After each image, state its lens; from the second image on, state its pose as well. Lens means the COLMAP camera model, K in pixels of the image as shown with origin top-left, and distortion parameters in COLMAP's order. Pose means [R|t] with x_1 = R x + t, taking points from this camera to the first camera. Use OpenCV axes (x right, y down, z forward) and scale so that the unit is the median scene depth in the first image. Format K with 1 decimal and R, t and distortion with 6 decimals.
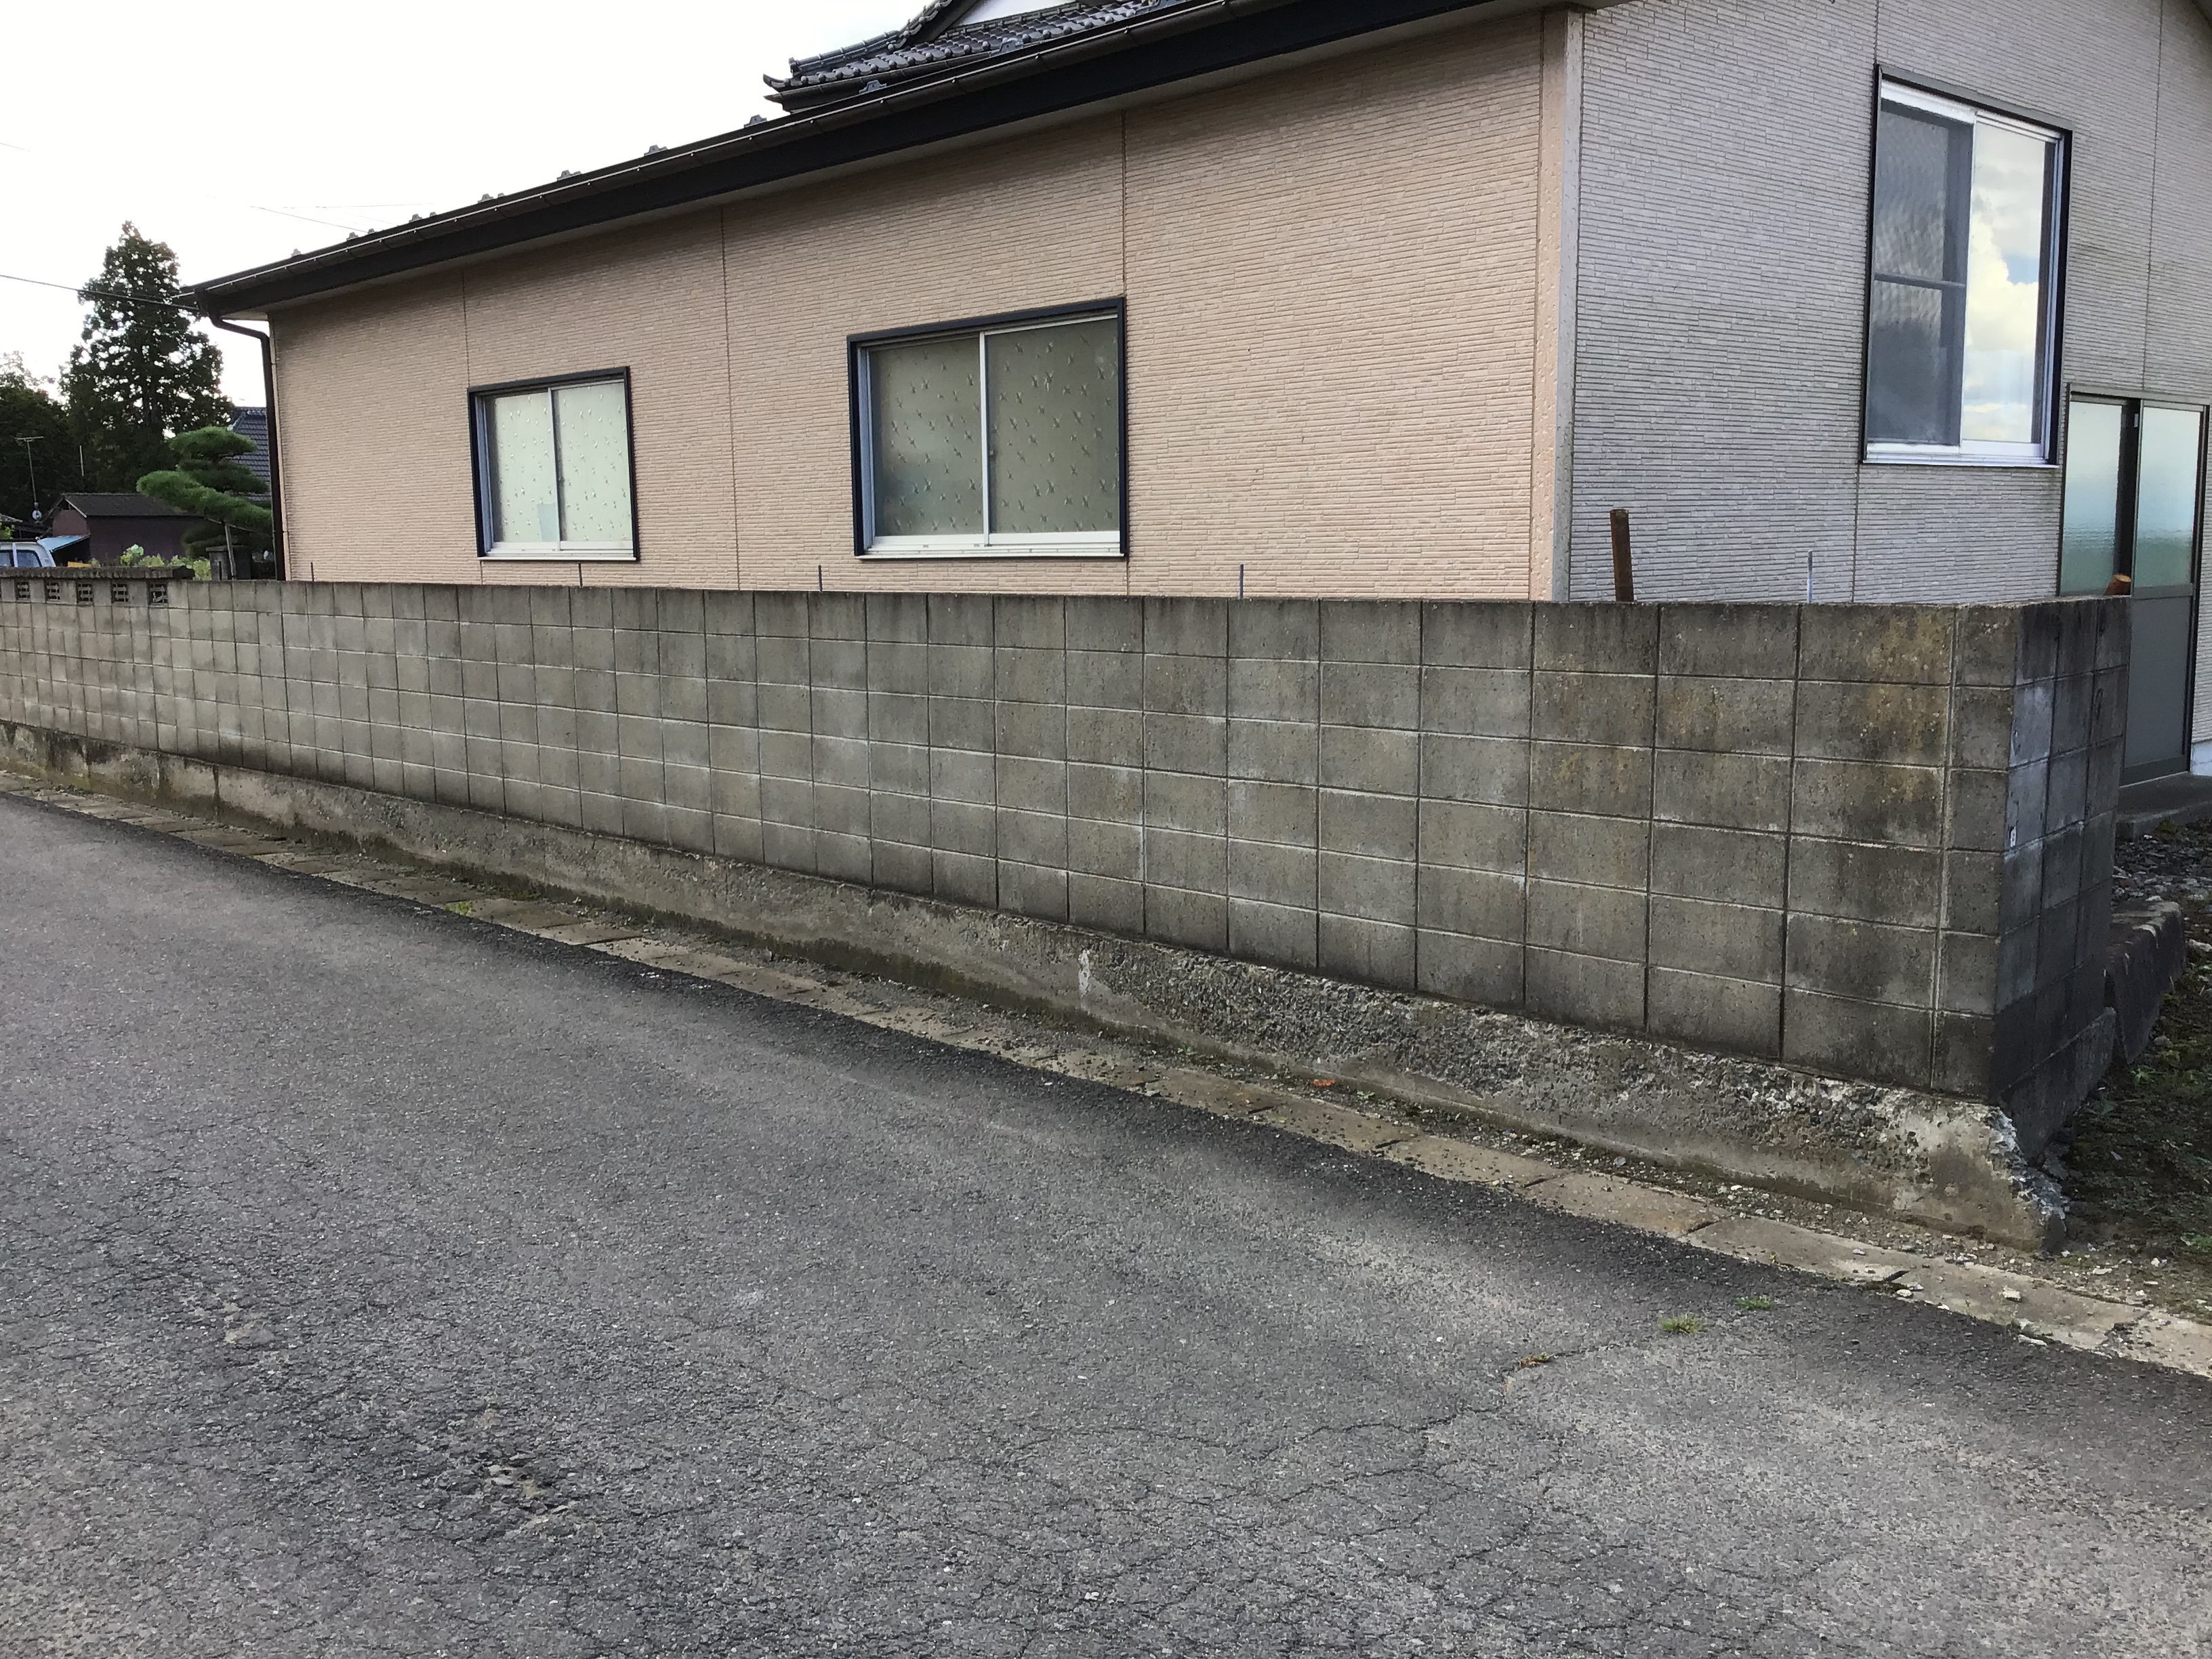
lens RADIAL K [[2049.3, 0, 1089.7], [0, 2049.3, 827.4], [0, 0, 1]] dist [0.041572, 0.000000]
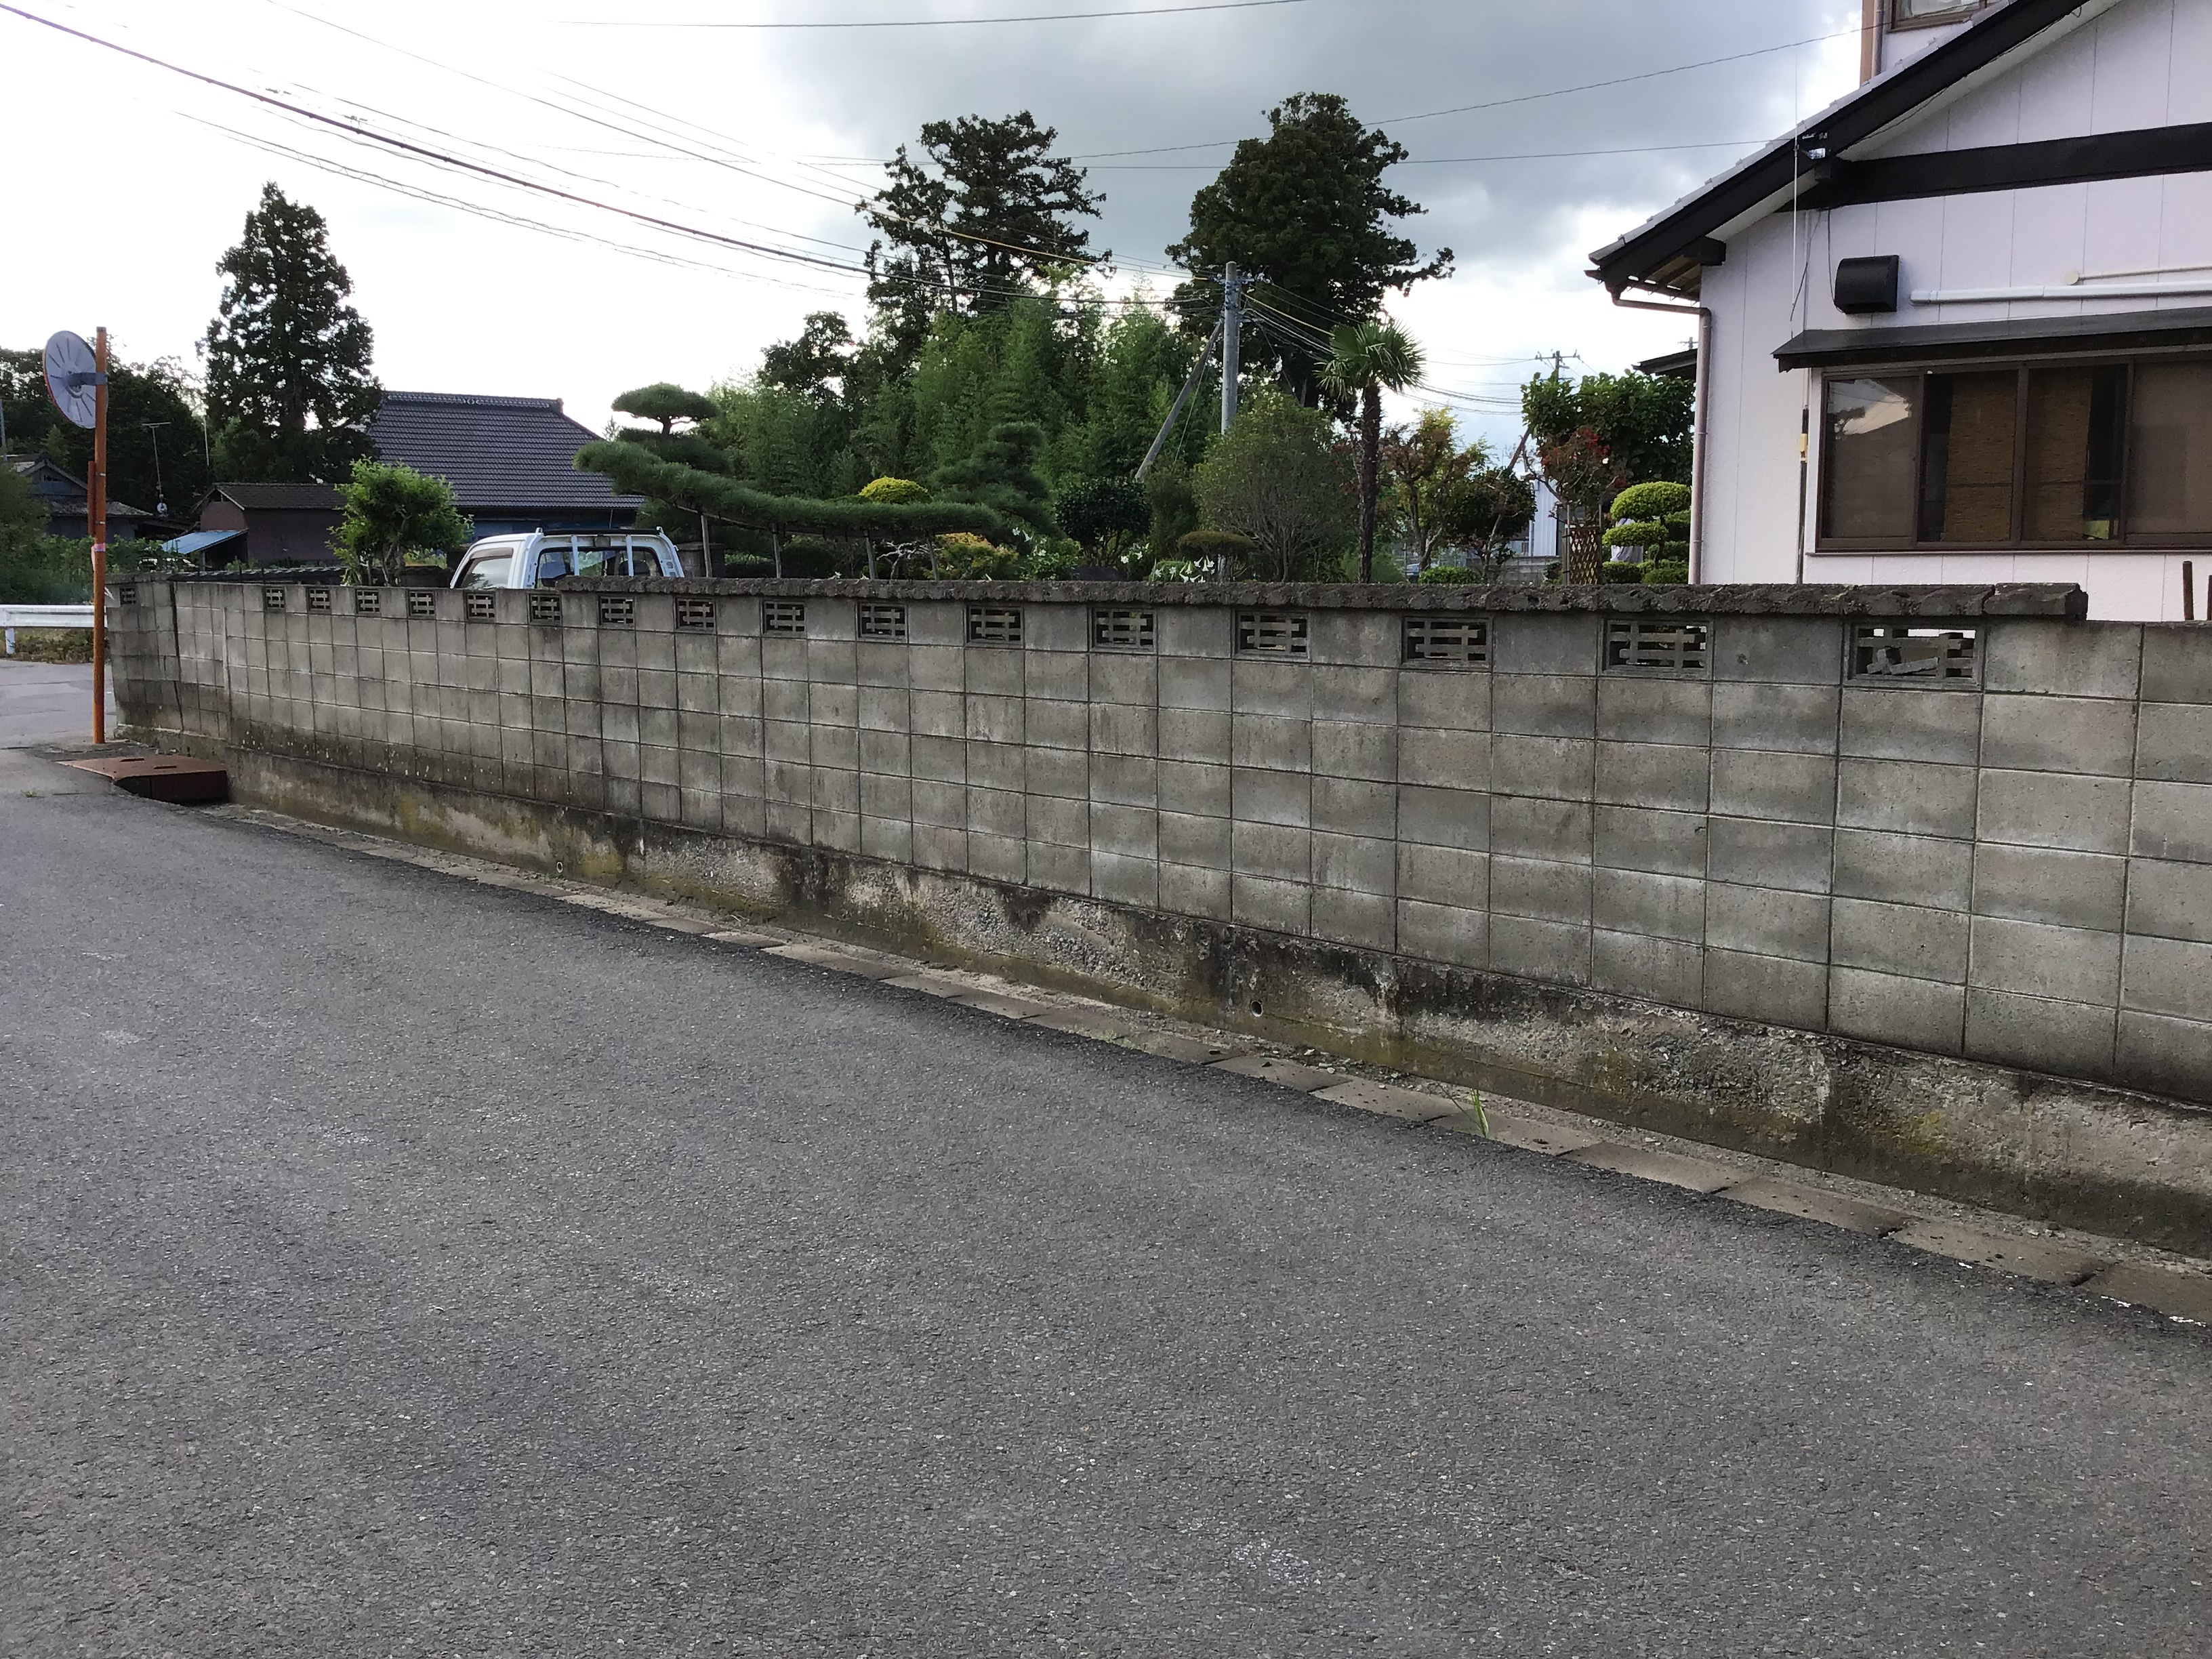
lens RADIAL K [[2049.3, 0, 1105.1], [0, 2049.3, 840.0], [0, 0, 1]] dist [0.041572, 0.000000]
pose [[0.999989, 0.003250, -0.003497, -0.642175], [-0.003227, 0.999972, 0.006725, -0.084286], [0.003518, -0.006714, 0.999971, 0.632585]]
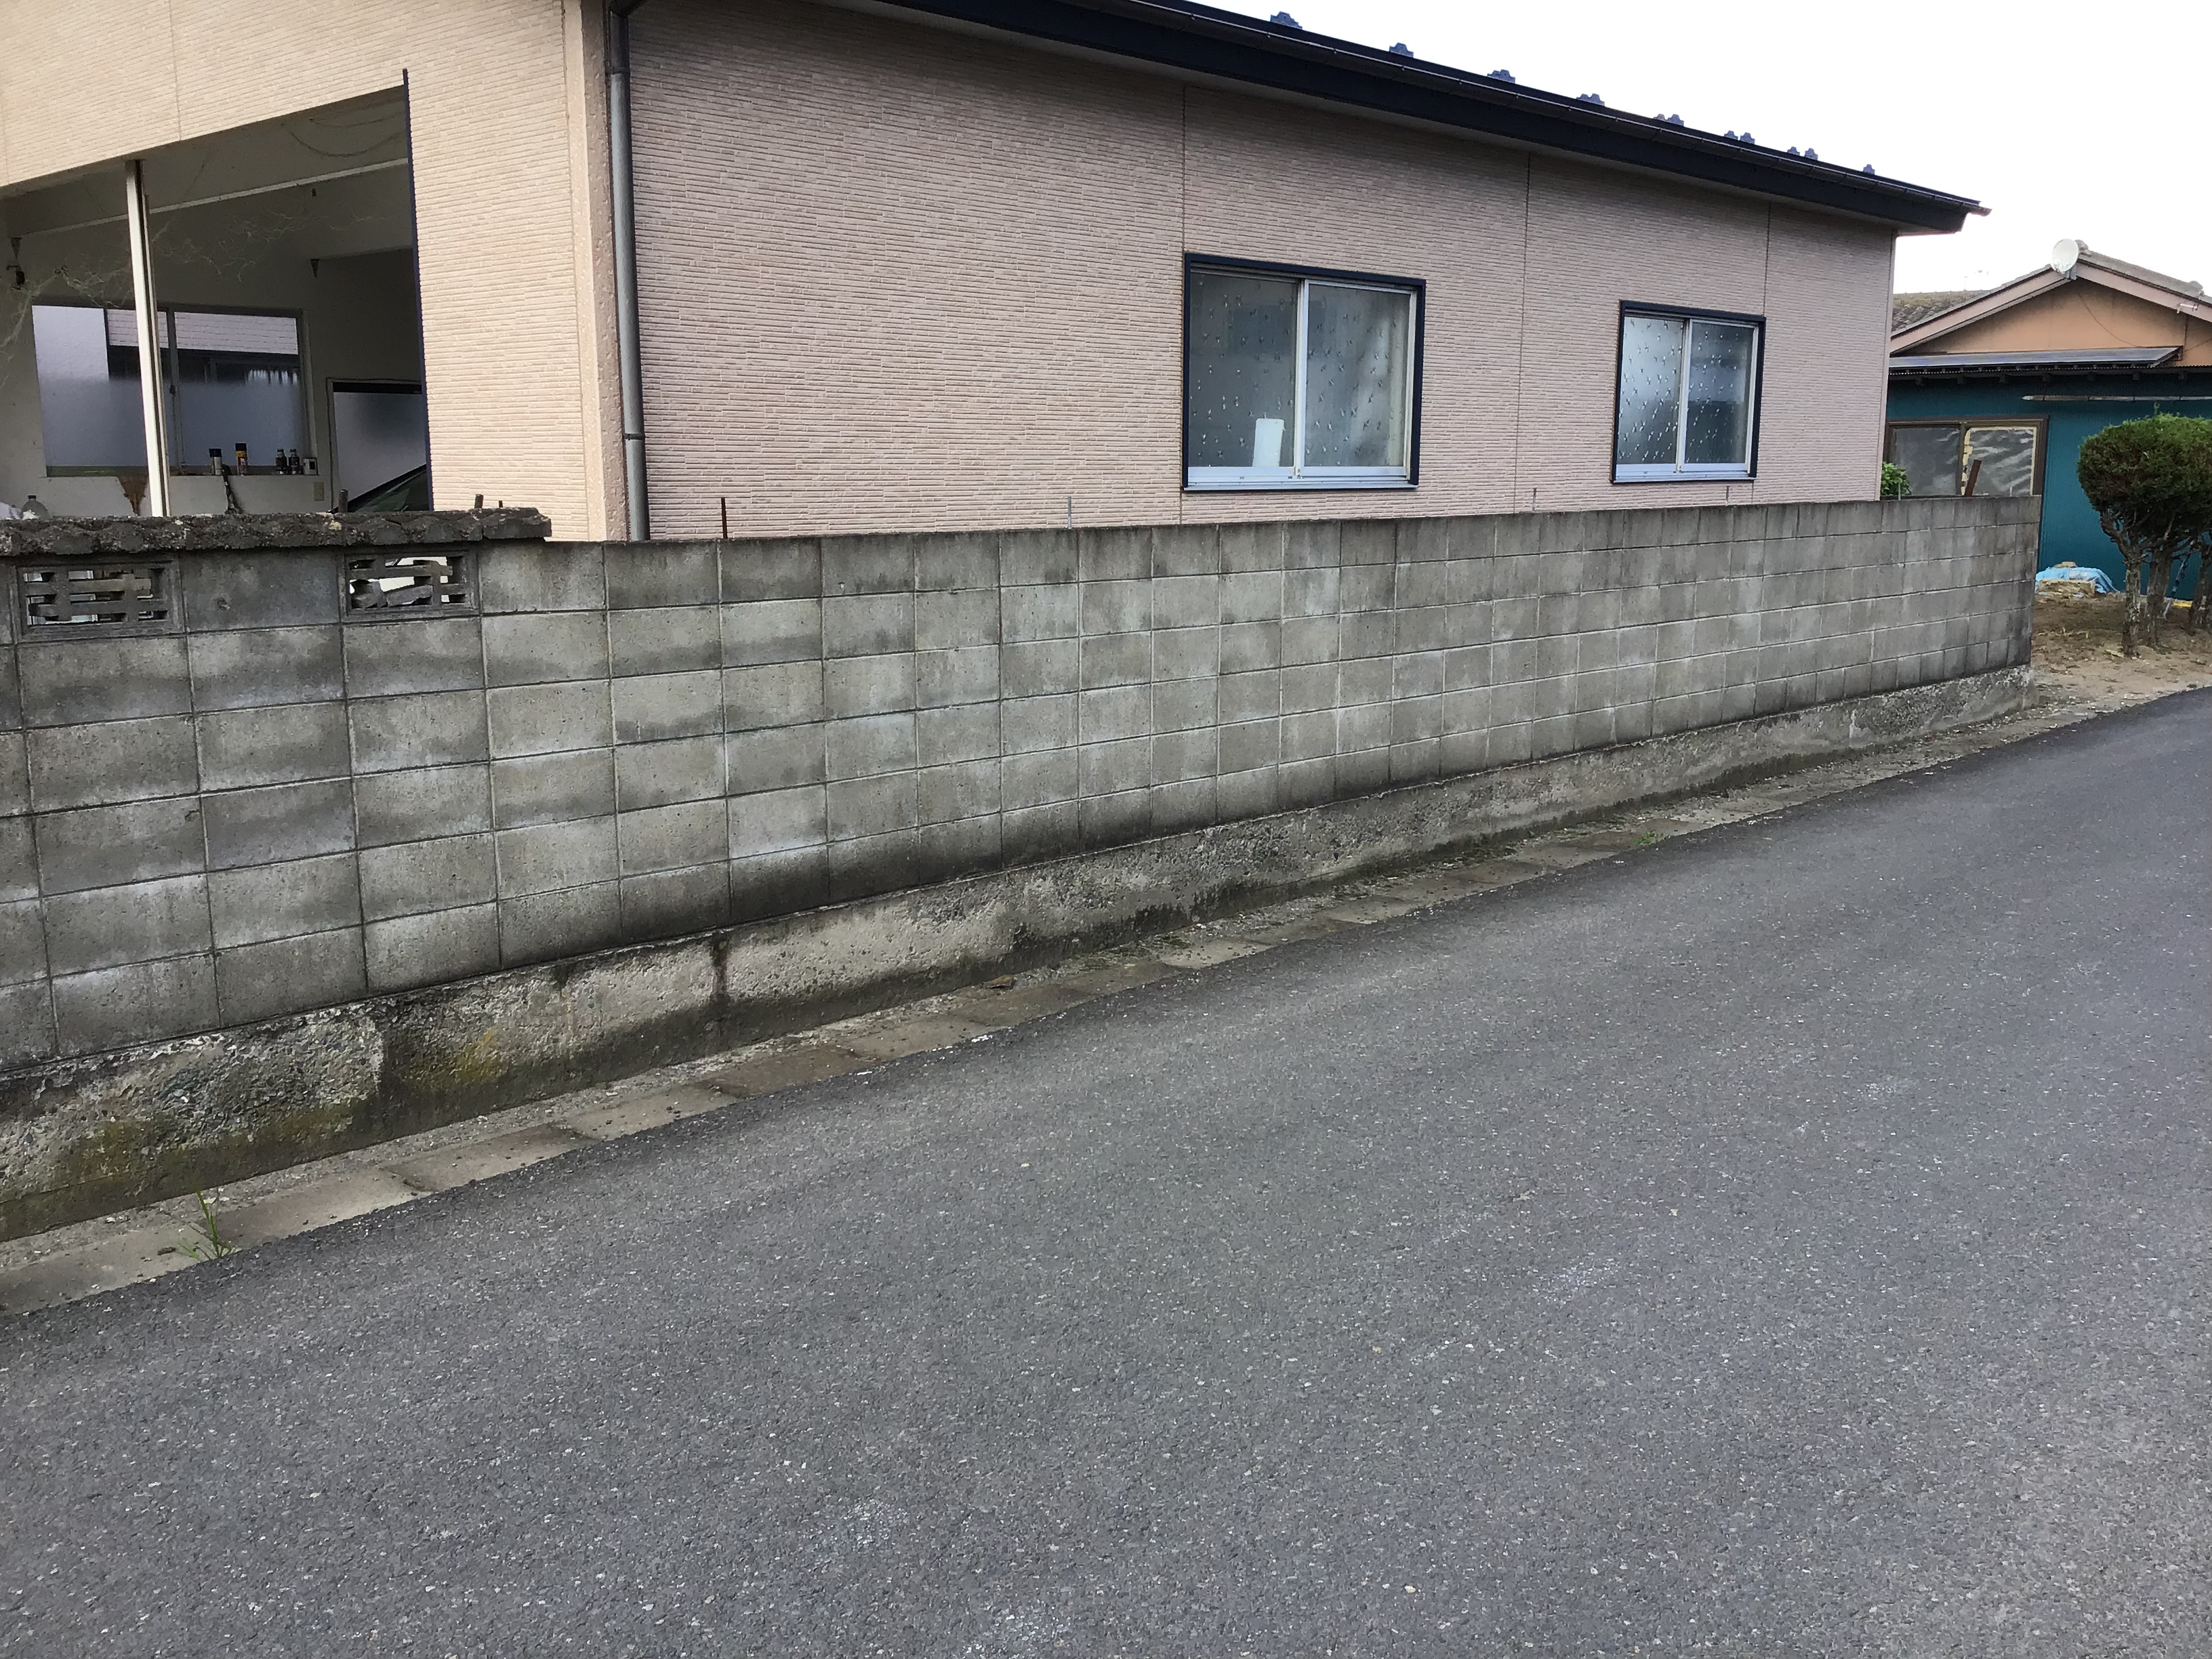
lens RADIAL K [[2049.3, 0, 1087.0], [0, 2049.3, 847.7], [0, 0, 1]] dist [0.041572, 0.000000]
pose [[-0.086605, -0.167293, 0.982096, -0.905346], [0.140931, 0.973829, 0.178313, -0.123408], [-0.986224, 0.153851, -0.060762, 0.959197]]
